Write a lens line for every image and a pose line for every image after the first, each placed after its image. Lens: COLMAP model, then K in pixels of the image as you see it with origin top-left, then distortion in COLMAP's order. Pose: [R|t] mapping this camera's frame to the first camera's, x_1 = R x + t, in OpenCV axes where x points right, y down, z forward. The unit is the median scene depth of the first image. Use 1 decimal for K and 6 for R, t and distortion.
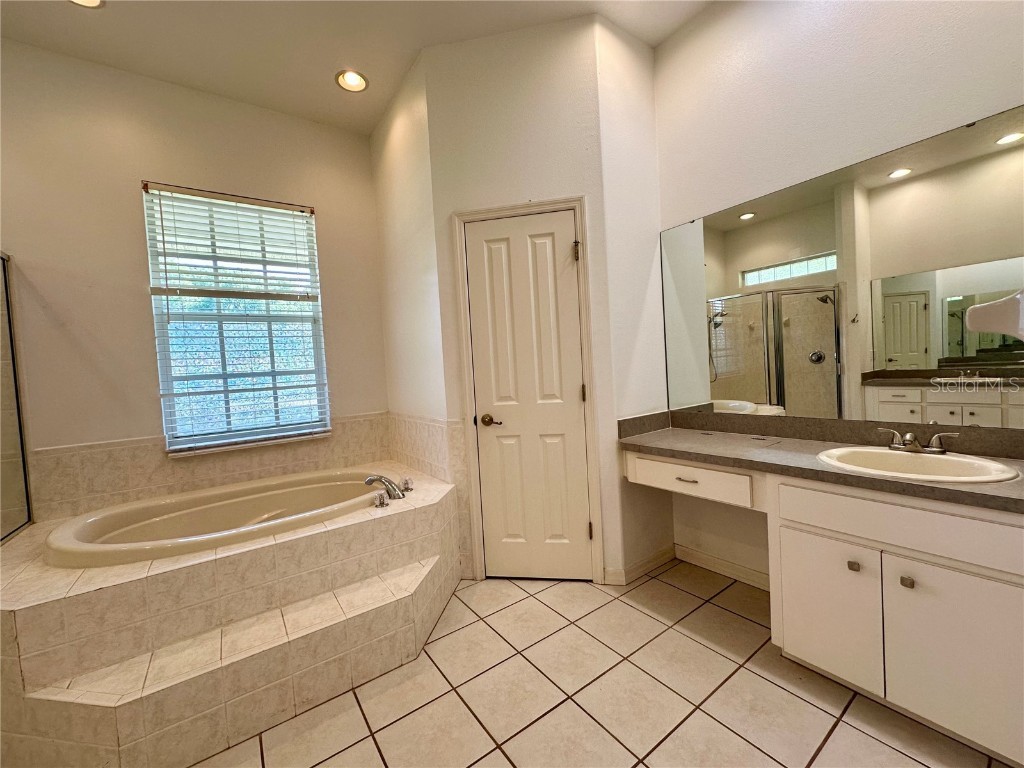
lens RADIAL K [[409.8, 0, 513.9], [0, 409.8, 380.3], [0, 0, 1]] dist [-0.002230, 0.000866]
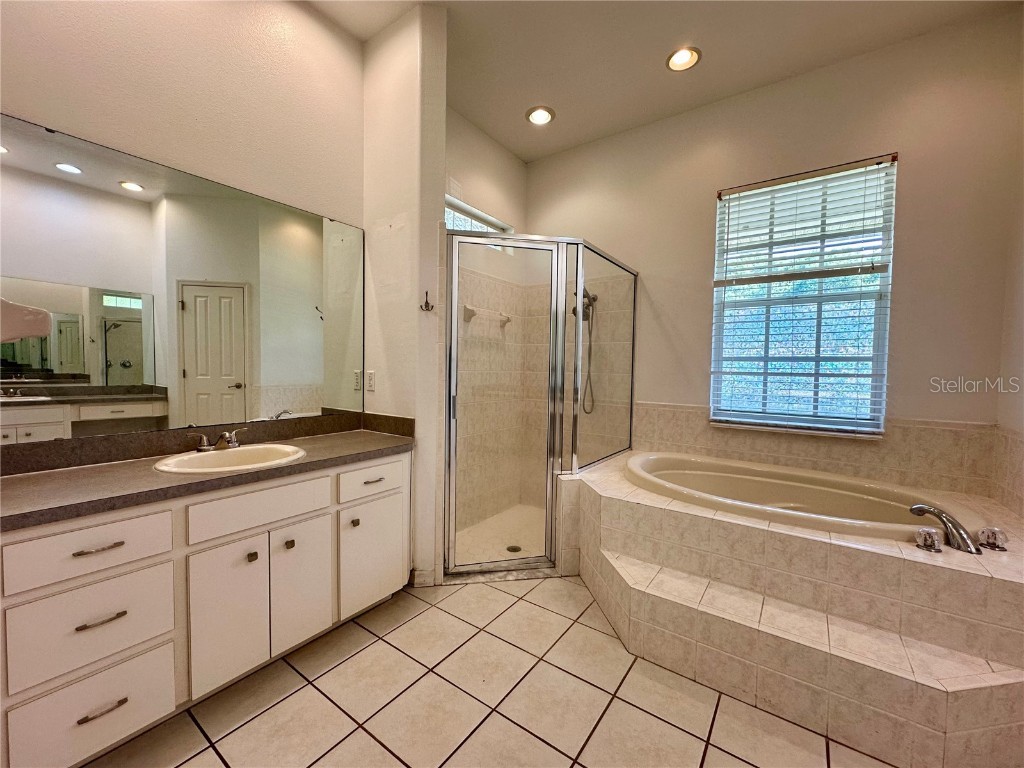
lens RADIAL K [[409.8, 0, 514.8], [0, 409.8, 383.0], [0, 0, 1]] dist [-0.002230, 0.000866]
pose [[0.326958, 0.098923, -0.939847, 0.073762], [-0.063933, 0.994543, 0.082439, 0.006285], [0.942874, 0.033133, 0.331498, 0.069253]]
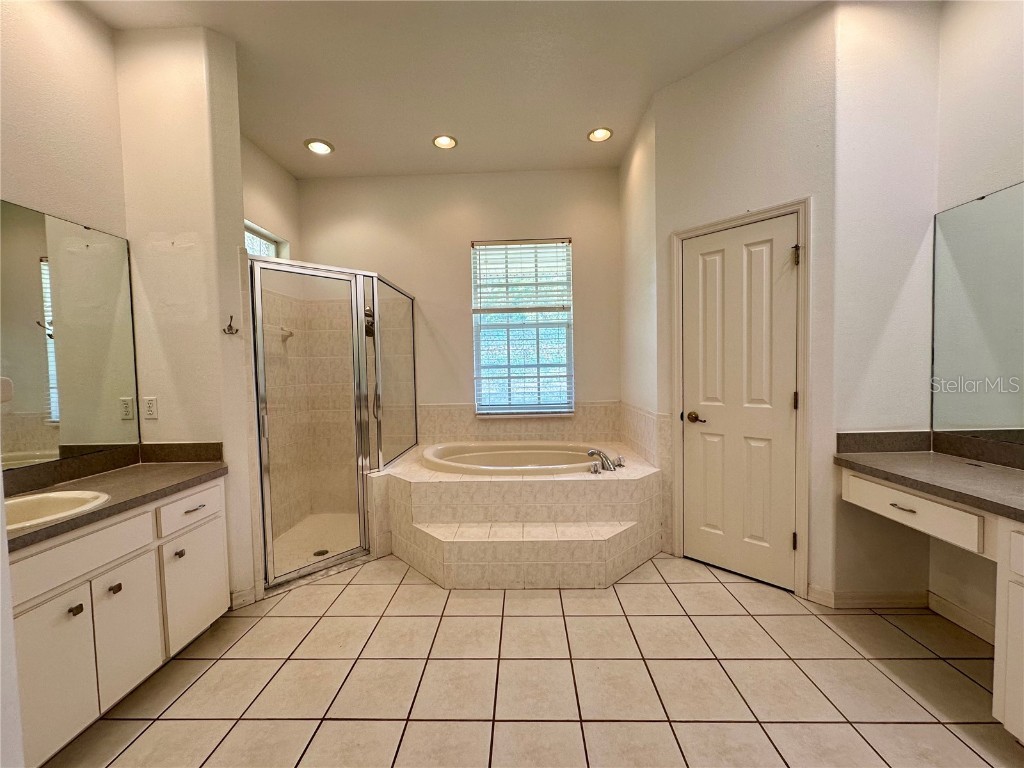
lens RADIAL K [[409.8, 0, 521.2], [0, 409.8, 378.5], [0, 0, 1]] dist [-0.002230, 0.000866]
pose [[0.810274, 0.058667, -0.583107, 0.204803], [-0.044944, 0.998267, 0.037983, -0.029450], [0.584325, -0.004570, 0.811507, -0.176339]]
